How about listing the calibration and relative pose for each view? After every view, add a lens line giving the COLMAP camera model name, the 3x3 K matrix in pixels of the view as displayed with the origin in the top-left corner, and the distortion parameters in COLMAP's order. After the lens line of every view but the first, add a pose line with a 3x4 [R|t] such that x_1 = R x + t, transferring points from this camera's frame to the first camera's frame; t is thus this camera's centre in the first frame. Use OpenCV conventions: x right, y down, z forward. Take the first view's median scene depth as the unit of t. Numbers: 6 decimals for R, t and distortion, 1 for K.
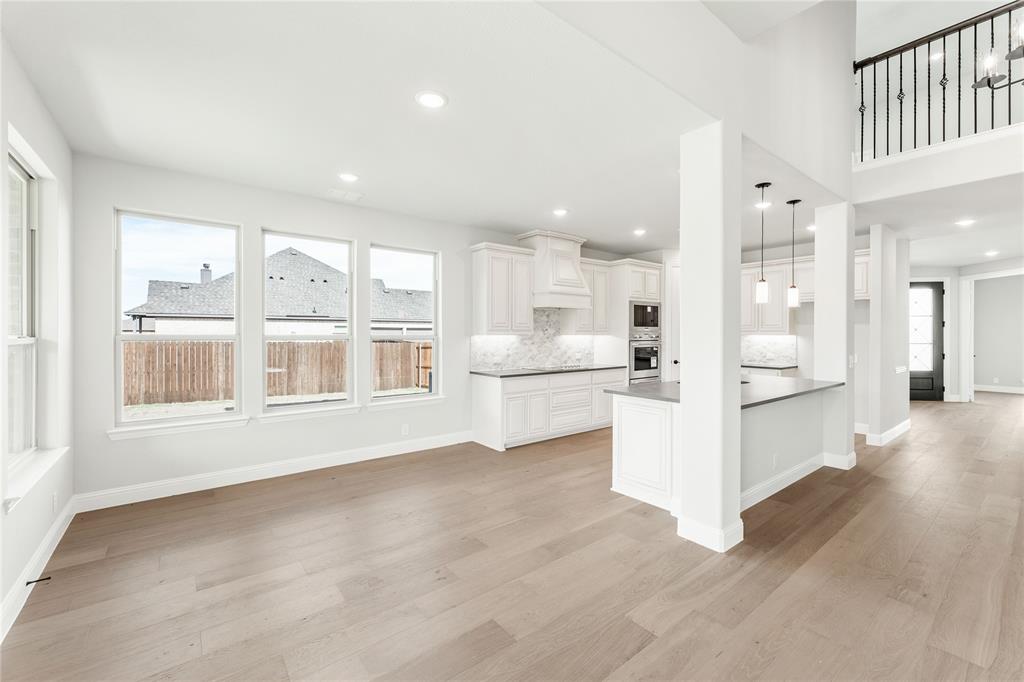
lens RADIAL K [[423.6, 0, 514.1], [0, 423.6, 331.5], [0, 0, 1]] dist [0.001367, 0.000218]
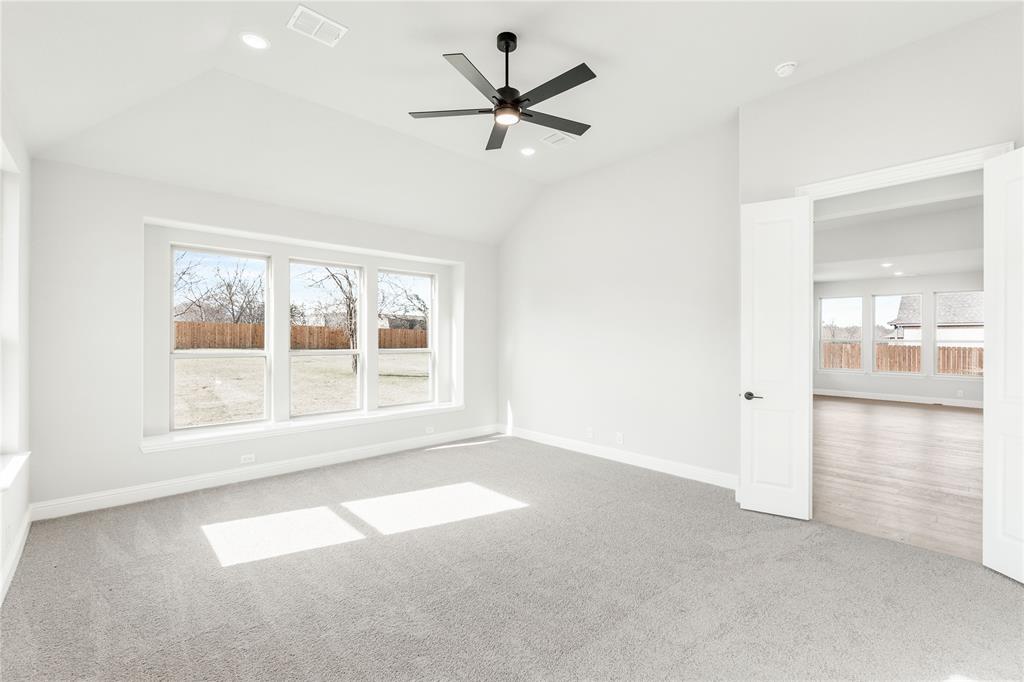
lens RADIAL K [[439.4, 0, 515.2], [0, 439.4, 340.8], [0, 0, 1]] dist [-0.001272, -0.000048]
pose [[0.085879, 0.005274, -0.996292, 1.085055], [0.000262, 0.999986, 0.005316, -0.000413], [0.996306, -0.000718, 0.085877, -0.781128]]
